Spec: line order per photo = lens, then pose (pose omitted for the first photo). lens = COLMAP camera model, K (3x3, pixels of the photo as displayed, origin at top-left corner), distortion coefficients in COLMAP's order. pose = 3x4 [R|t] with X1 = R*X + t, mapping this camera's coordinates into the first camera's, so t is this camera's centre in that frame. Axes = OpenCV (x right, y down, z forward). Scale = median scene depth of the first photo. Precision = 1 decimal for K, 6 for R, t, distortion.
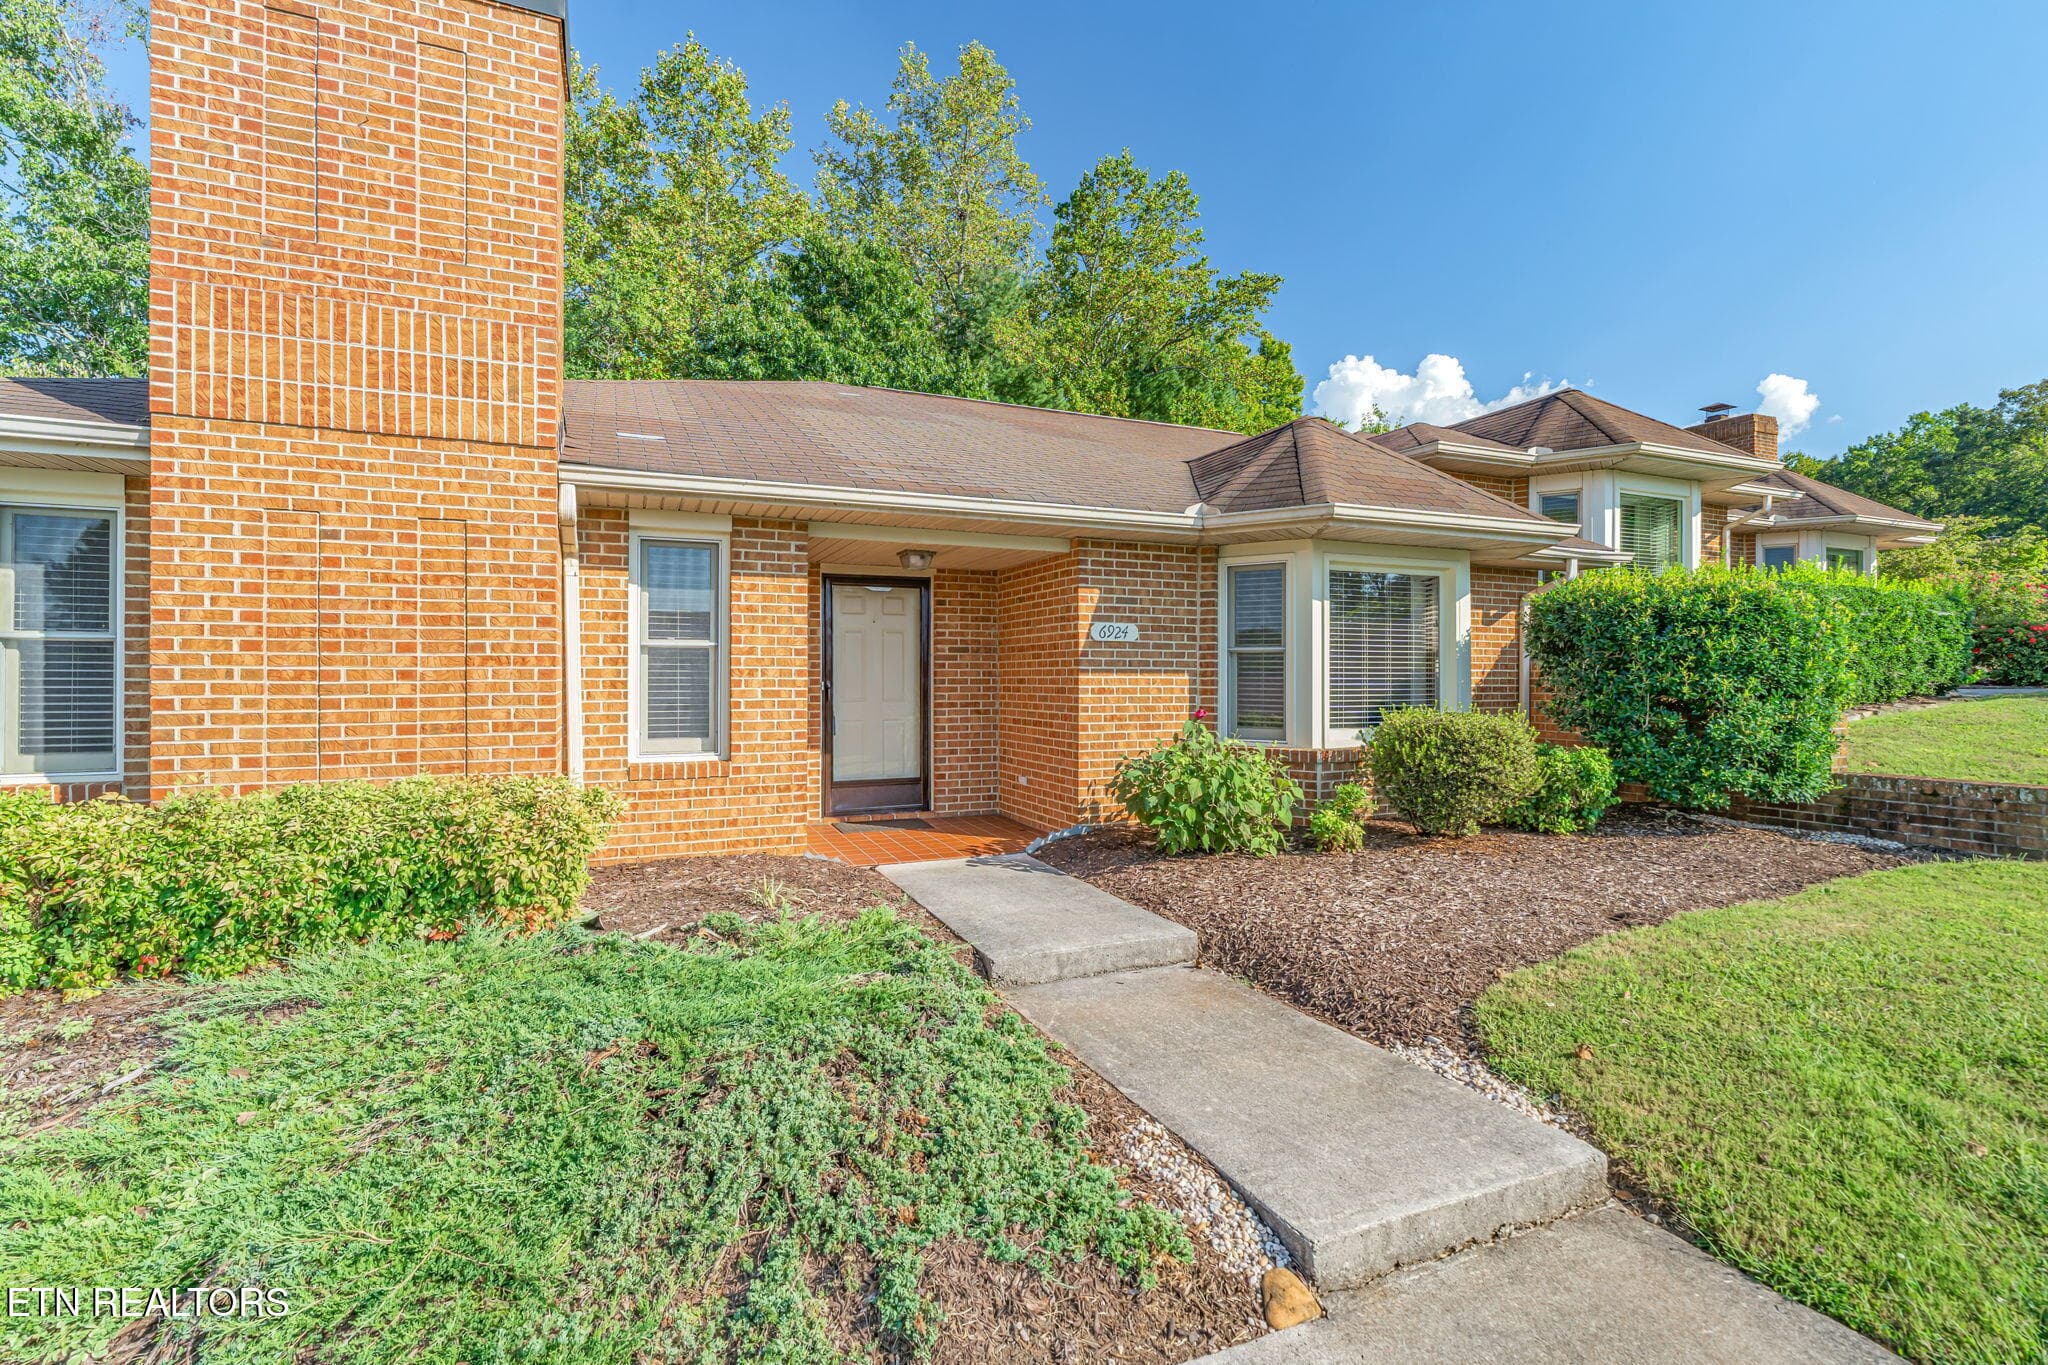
lens RADIAL K [[975.9, 0, 1026.6], [0, 975.9, 676.0], [0, 0, 1]] dist [-0.000803, 0.000768]
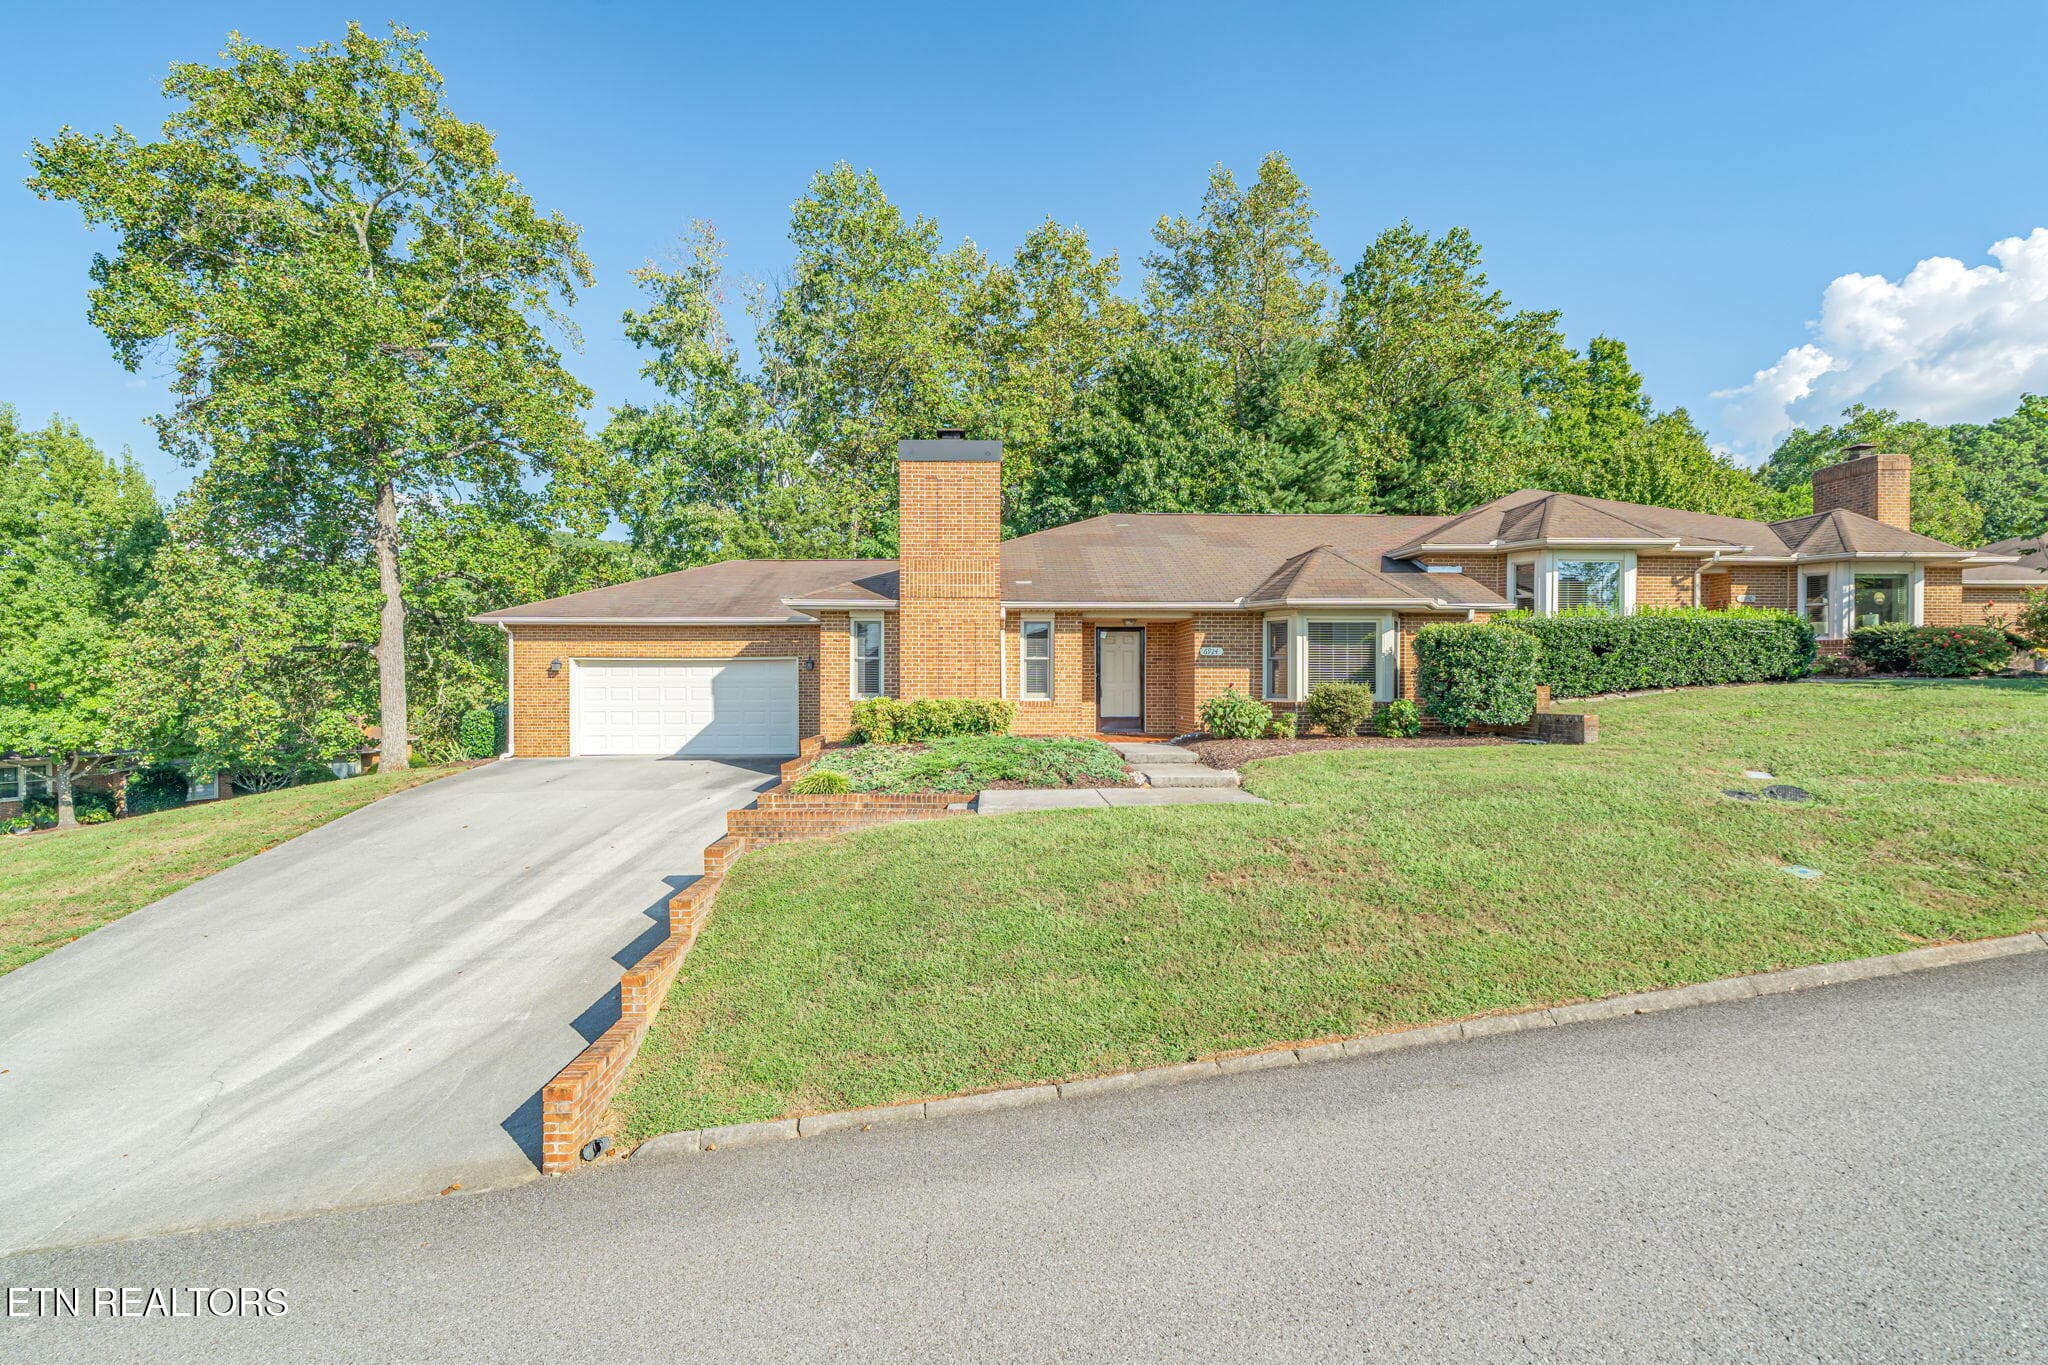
lens RADIAL K [[1123.1, 0, 1020.5], [0, 1123.1, 675.0], [0, 0, 1]] dist [-0.003500, -0.000075]
pose [[0.934428, -0.002897, -0.356141, 0.592770], [0.000292, 0.999973, -0.007366, 0.030122], [0.356152, 0.006779, 0.934403, -1.608382]]
